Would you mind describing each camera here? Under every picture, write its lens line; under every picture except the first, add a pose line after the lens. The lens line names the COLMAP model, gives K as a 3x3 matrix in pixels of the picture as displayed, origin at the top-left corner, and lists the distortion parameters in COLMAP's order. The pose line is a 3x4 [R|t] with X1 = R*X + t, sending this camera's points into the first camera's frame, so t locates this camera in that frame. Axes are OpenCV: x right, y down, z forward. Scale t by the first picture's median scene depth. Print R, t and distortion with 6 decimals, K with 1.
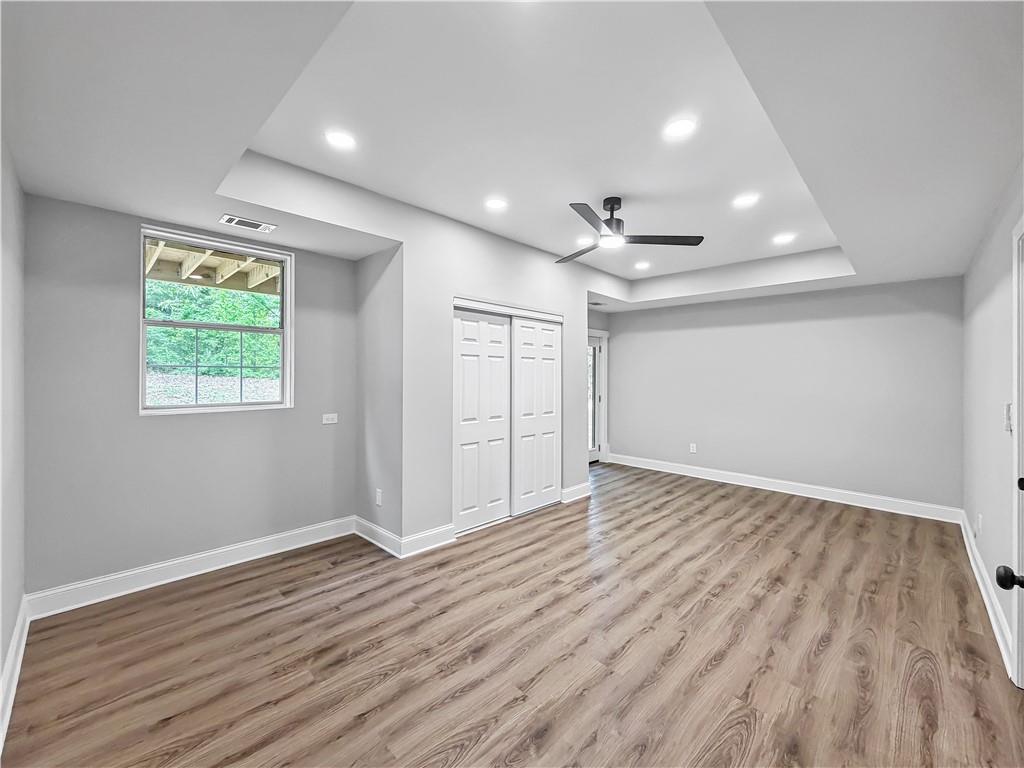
lens RADIAL K [[419.7, 0, 508.9], [0, 419.7, 380.0], [0, 0, 1]] dist [-0.001591, 0.000221]
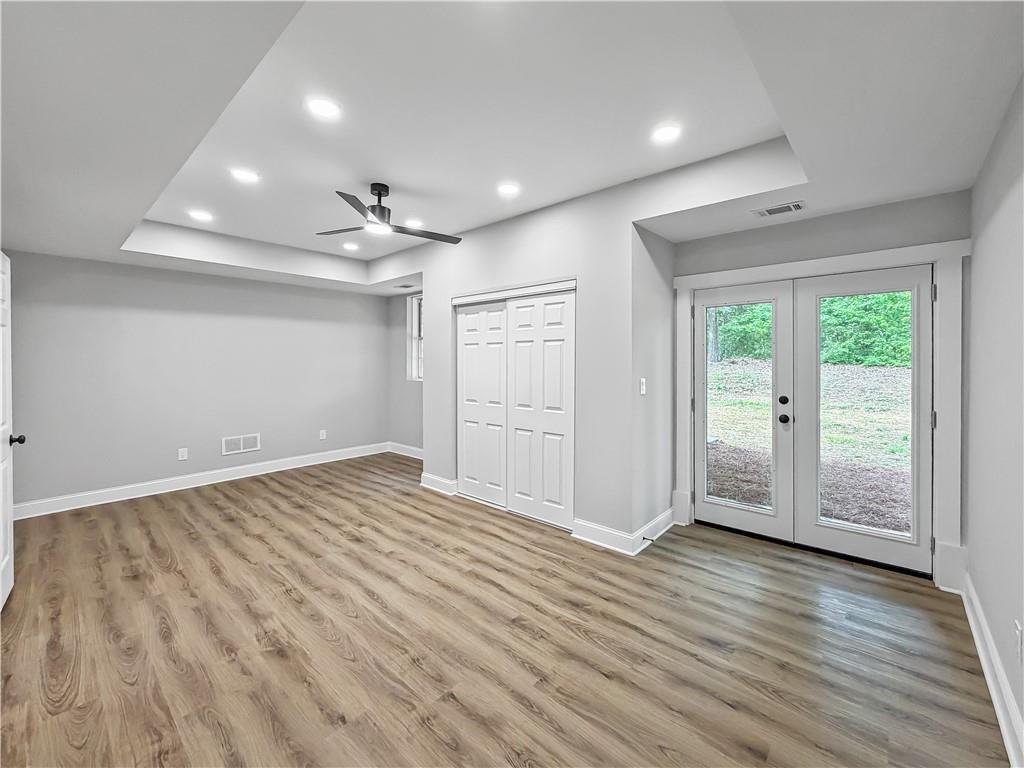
lens RADIAL K [[419.7, 0, 504.7], [0, 419.7, 374.6], [0, 0, 1]] dist [-0.001591, 0.000221]
pose [[0.039430, 0.022057, -0.998979, 1.120661], [-0.010720, 0.999708, 0.021650, -0.002141], [0.999165, 0.009855, 0.039654, 1.120157]]
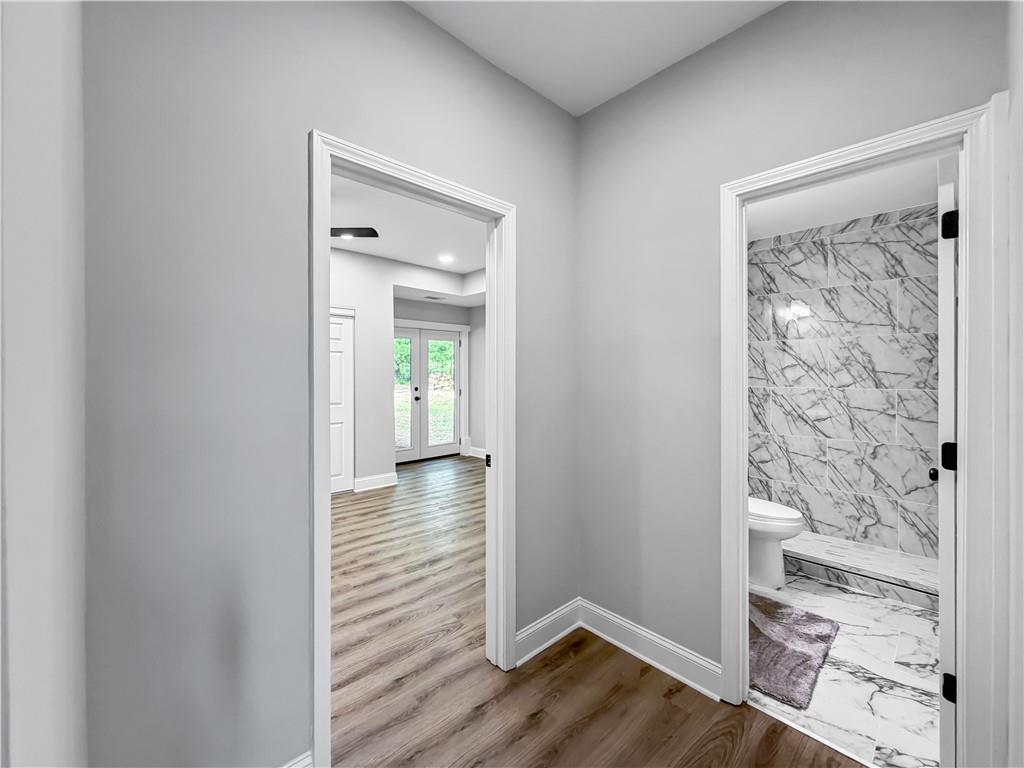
lens RADIAL K [[419.7, 0, 501.4], [0, 419.7, 375.8], [0, 0, 1]] dist [-0.001591, 0.000221]
pose [[0.997597, -0.008264, -0.068785, 0.736077], [0.007524, 0.999911, -0.011009, 0.031708], [0.068870, 0.010465, 0.997571, -0.006766]]
